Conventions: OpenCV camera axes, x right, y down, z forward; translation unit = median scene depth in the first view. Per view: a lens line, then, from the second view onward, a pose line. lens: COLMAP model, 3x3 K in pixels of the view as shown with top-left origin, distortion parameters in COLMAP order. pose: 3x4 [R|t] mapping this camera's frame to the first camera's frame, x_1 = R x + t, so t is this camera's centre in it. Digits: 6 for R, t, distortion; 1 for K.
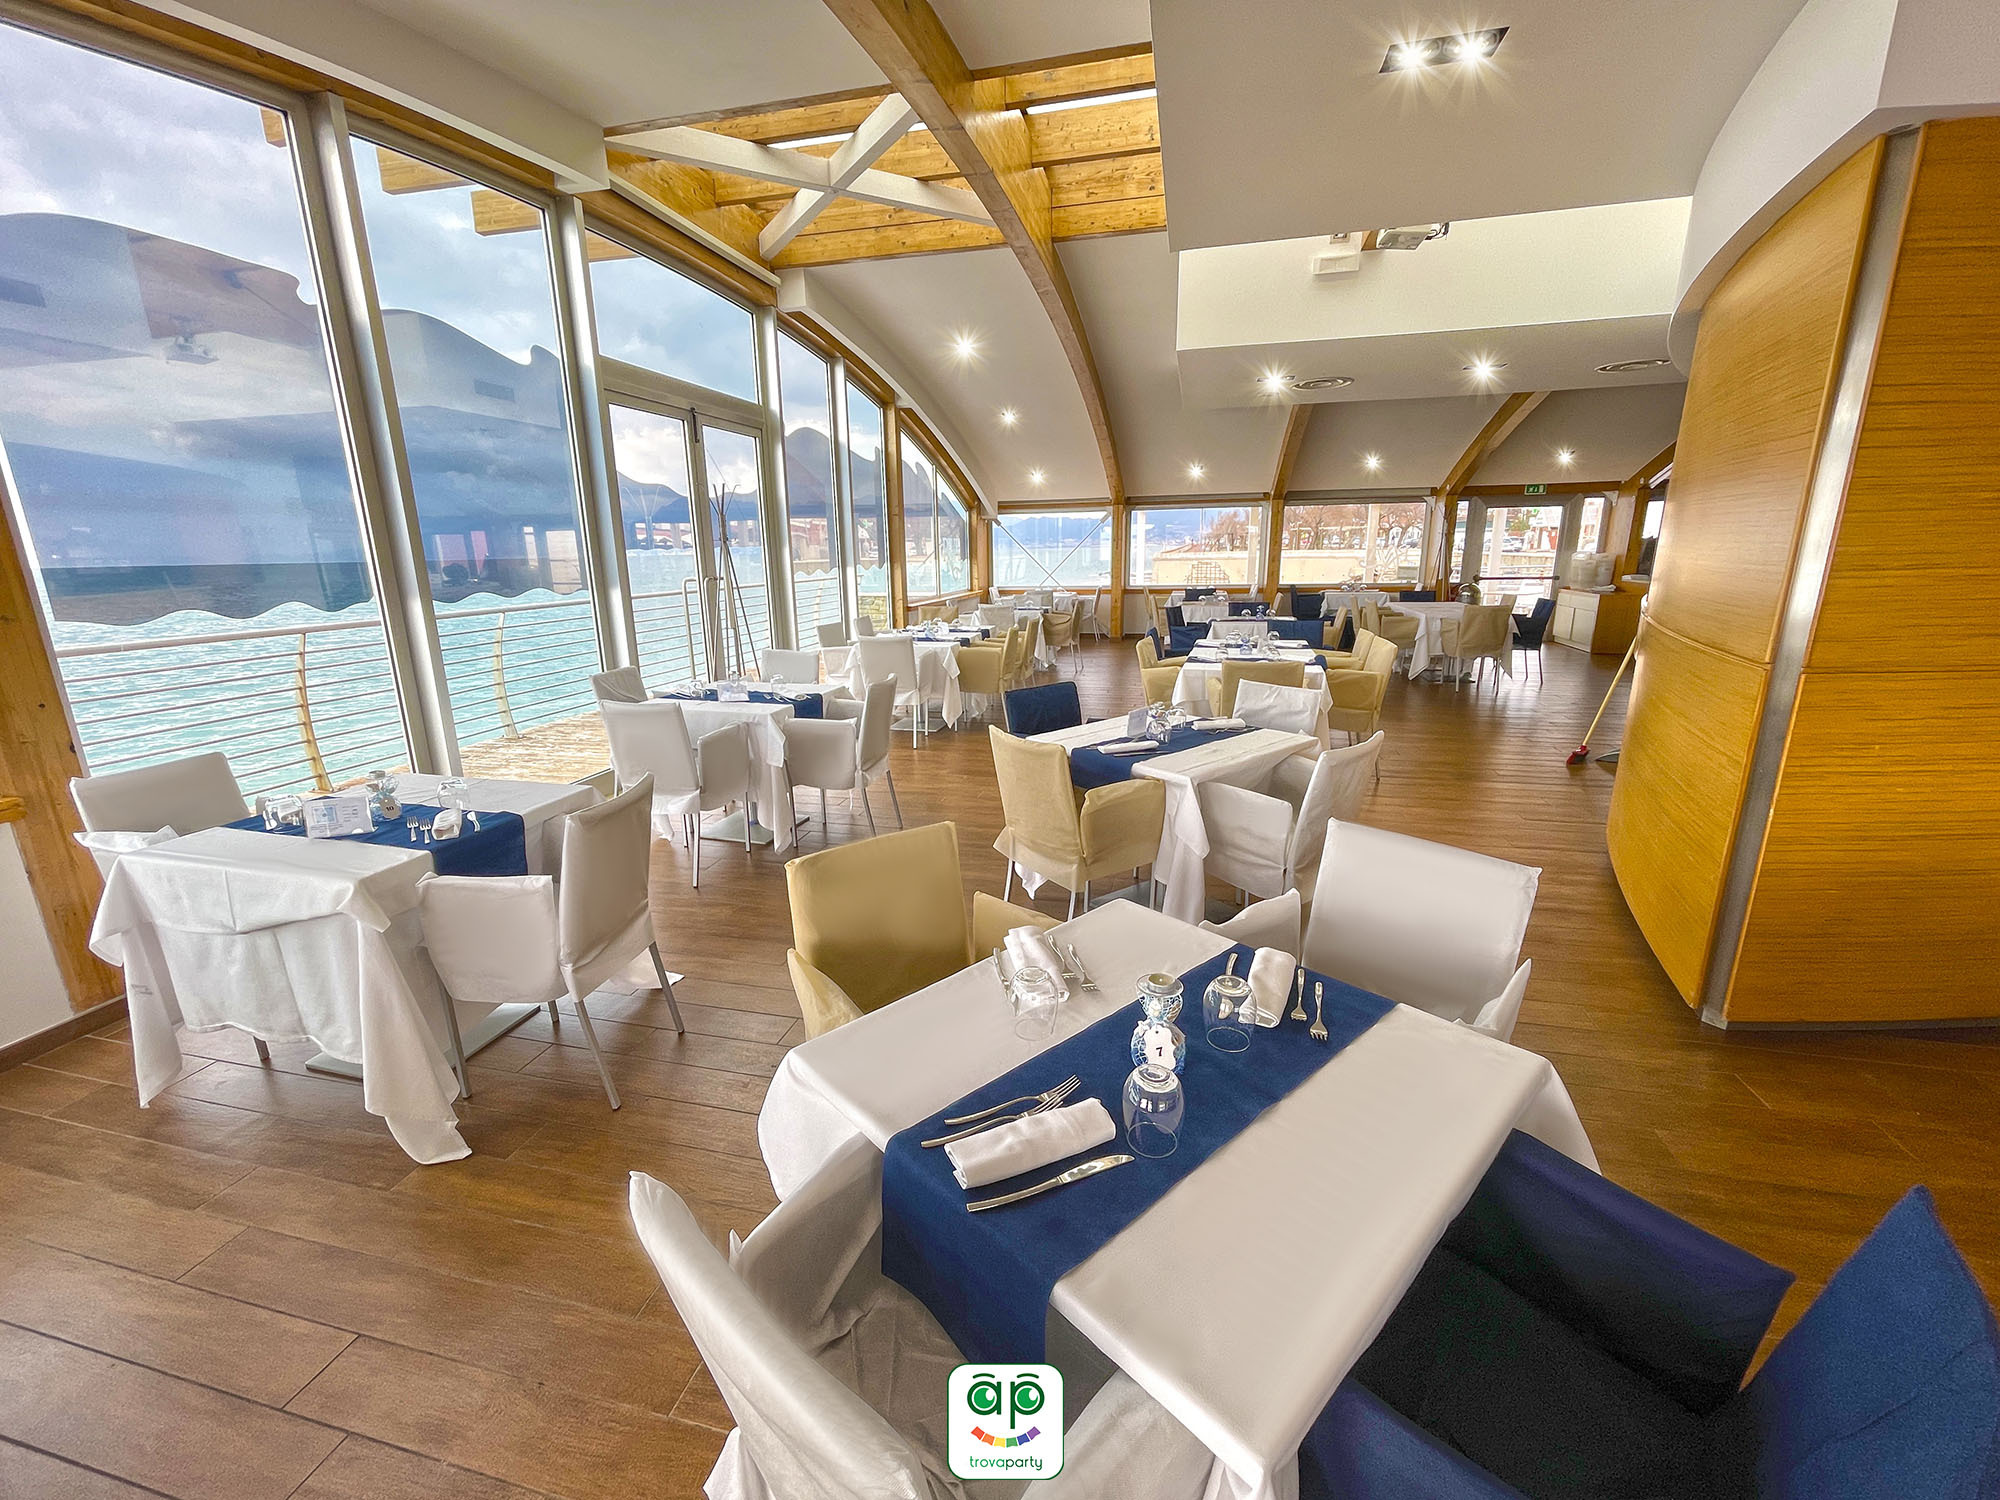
lens RADIAL K [[815.5, 0, 992.7], [0, 815.5, 750.5], [0, 0, 1]] dist [-0.002231, 0.002335]
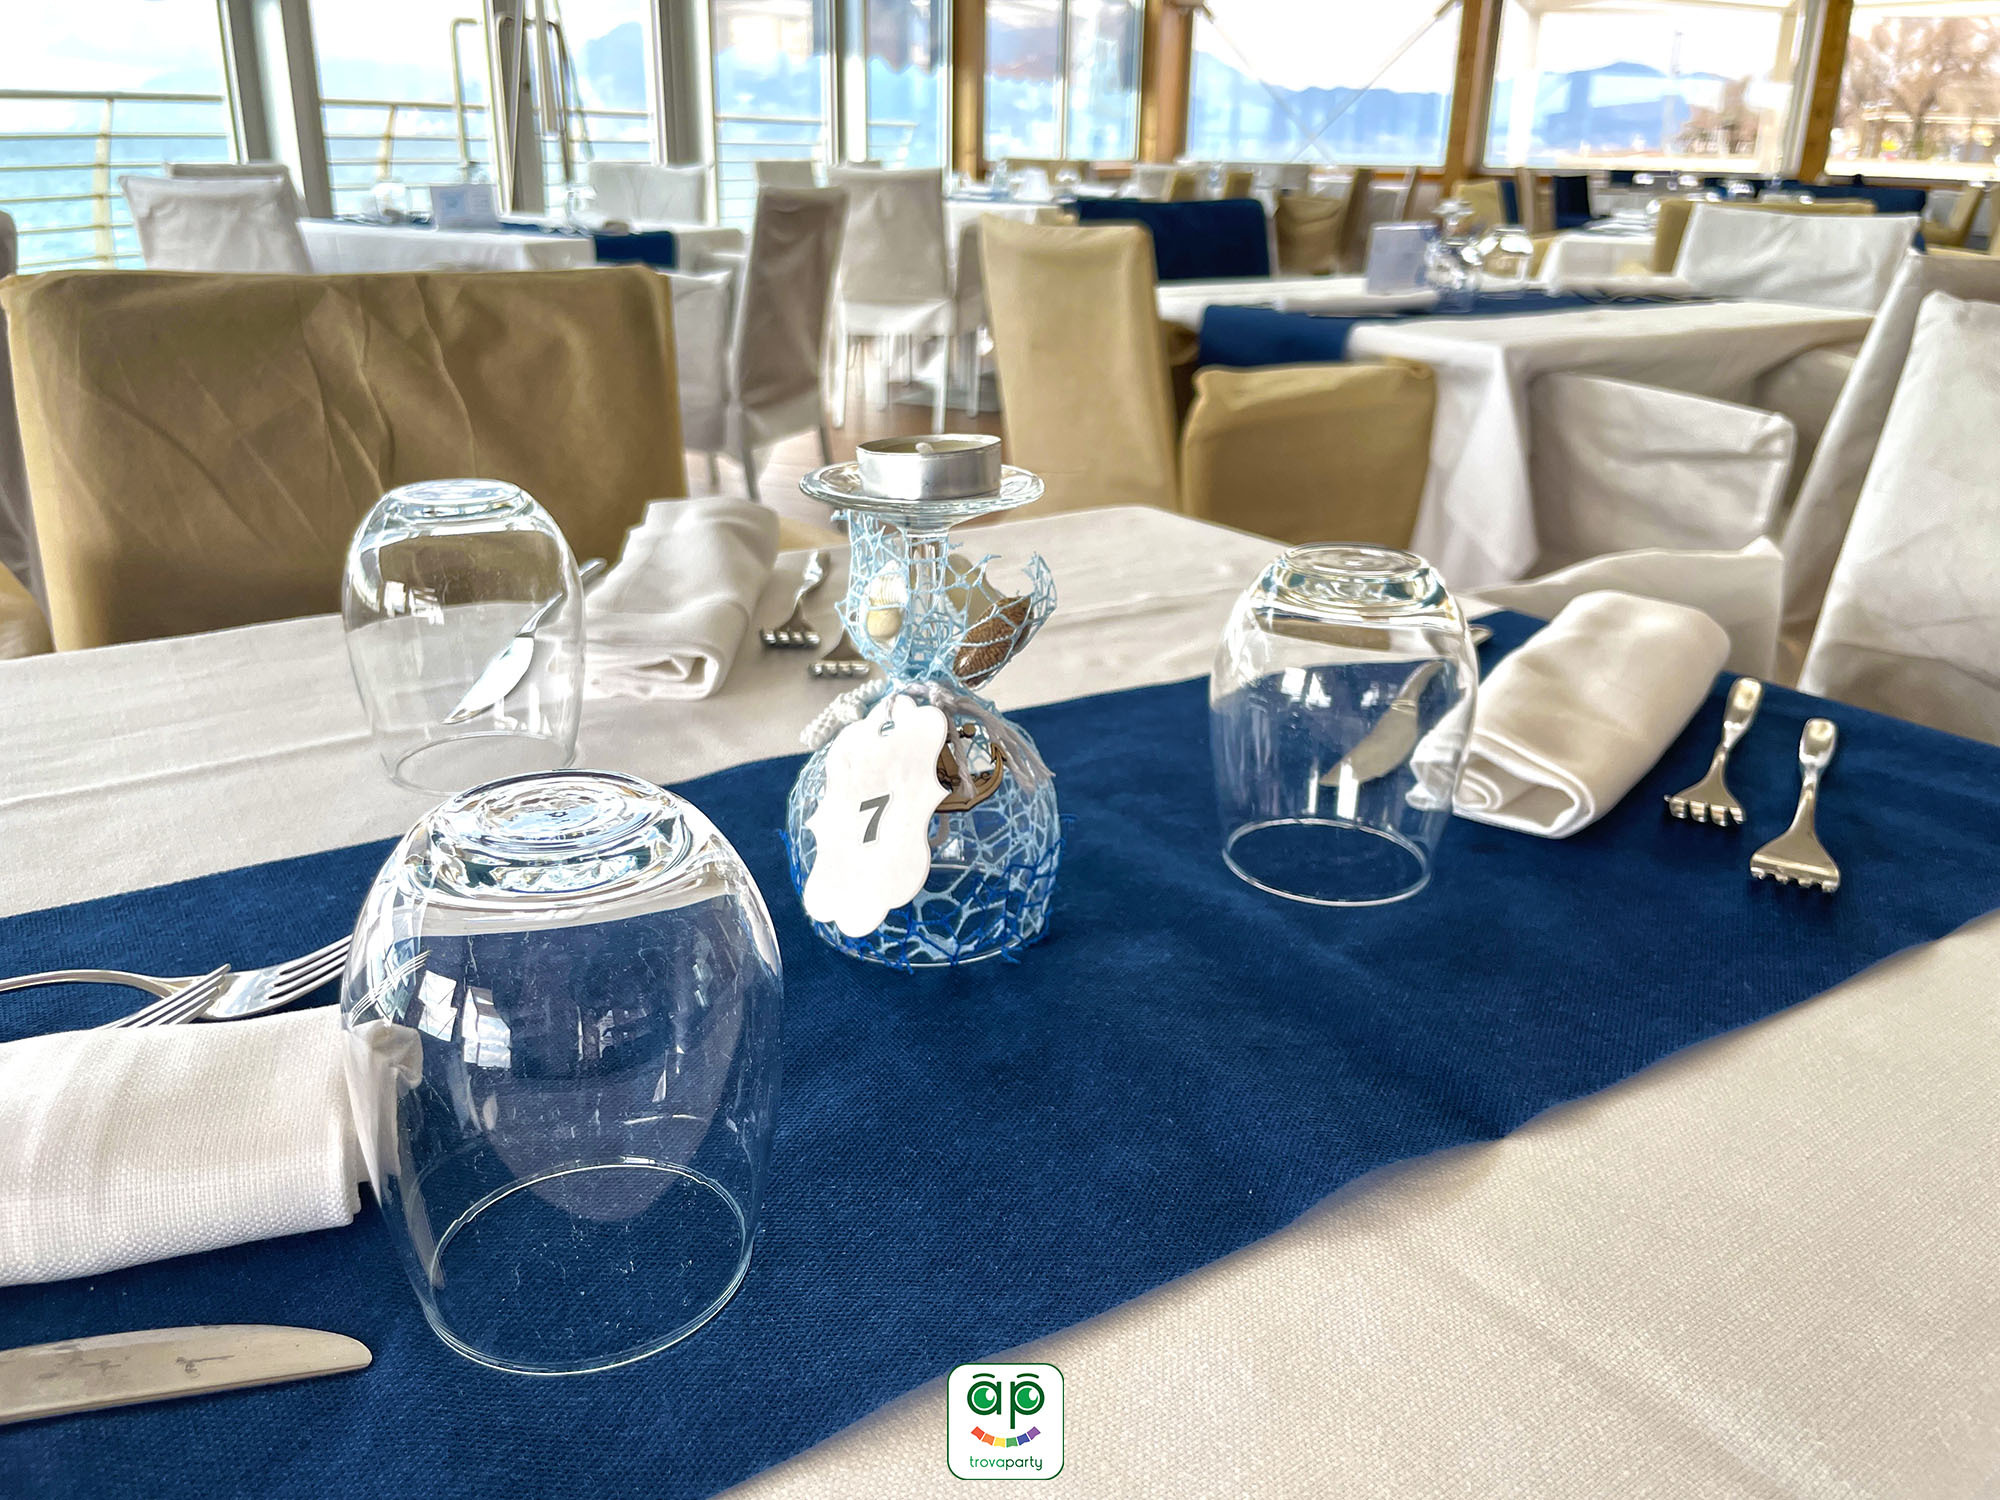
lens RADIAL K [[1558.8, 0, 1004.3], [0, 1558.8, 753.4], [0, 0, 1]] dist [0.015095, 0.002516]
pose [[0.990595, 0.079220, -0.111561, 0.060582], [-0.064369, 0.989298, 0.130947, 0.068176], [0.120741, -0.122534, 0.985092, 0.146837]]
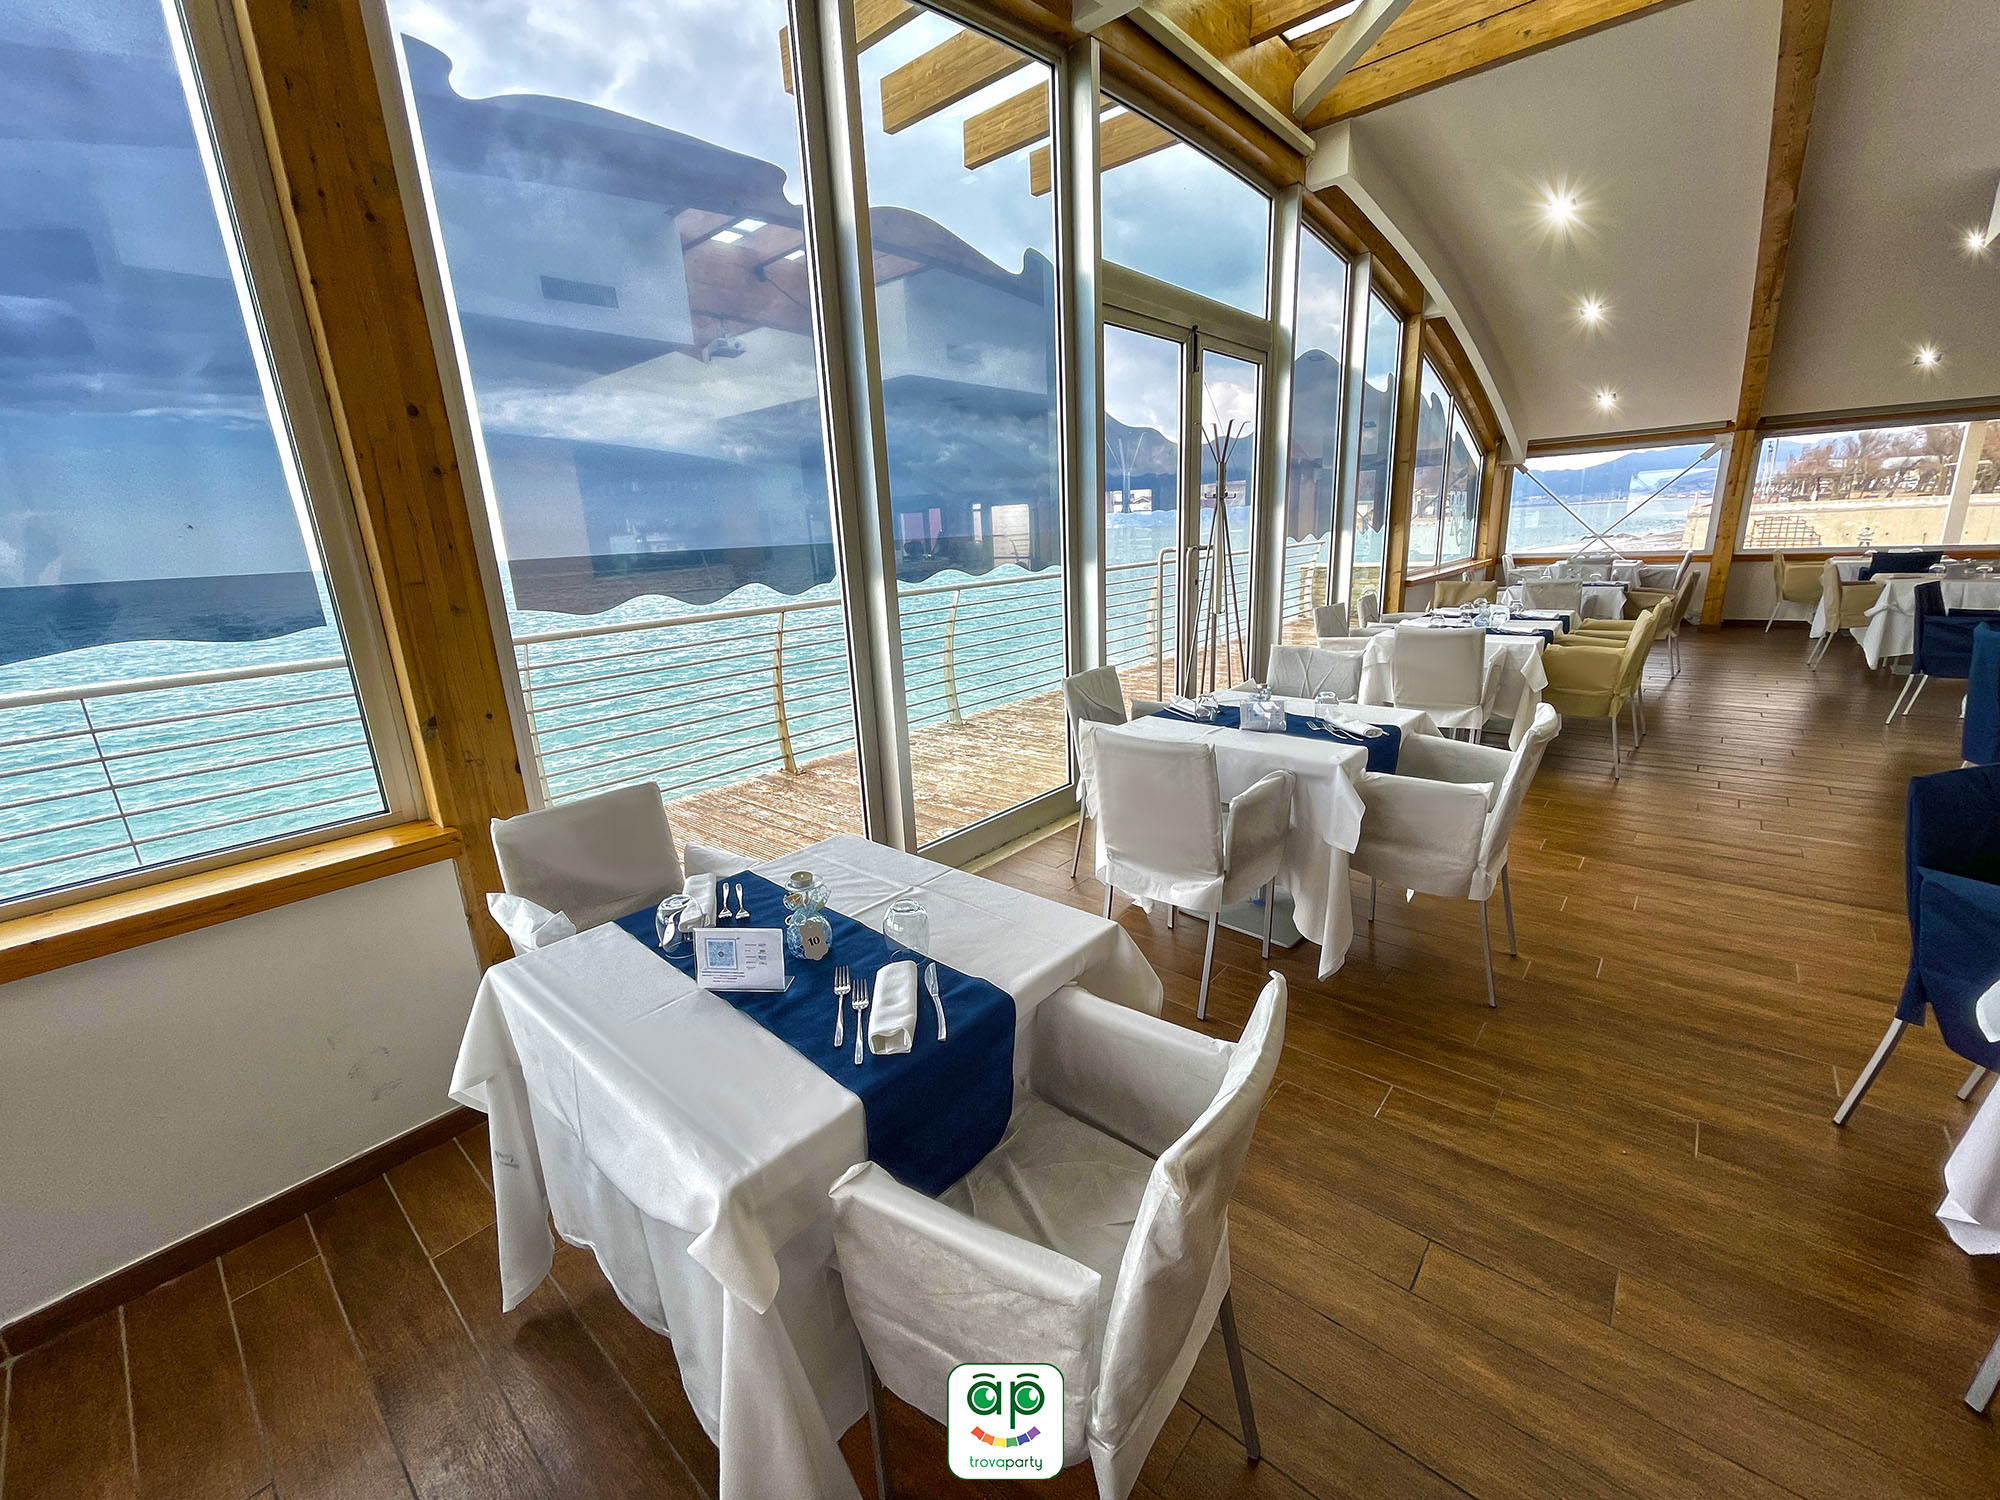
lens RADIAL K [[815.5, 0, 991.5], [0, 815.5, 748.5], [0, 0, 1]] dist [-0.002231, 0.002335]
pose [[0.887779, 0.091554, -0.451072, -0.166987], [-0.077719, 0.995763, 0.049148, -0.048164], [0.453661, -0.008576, 0.891133, 0.239345]]
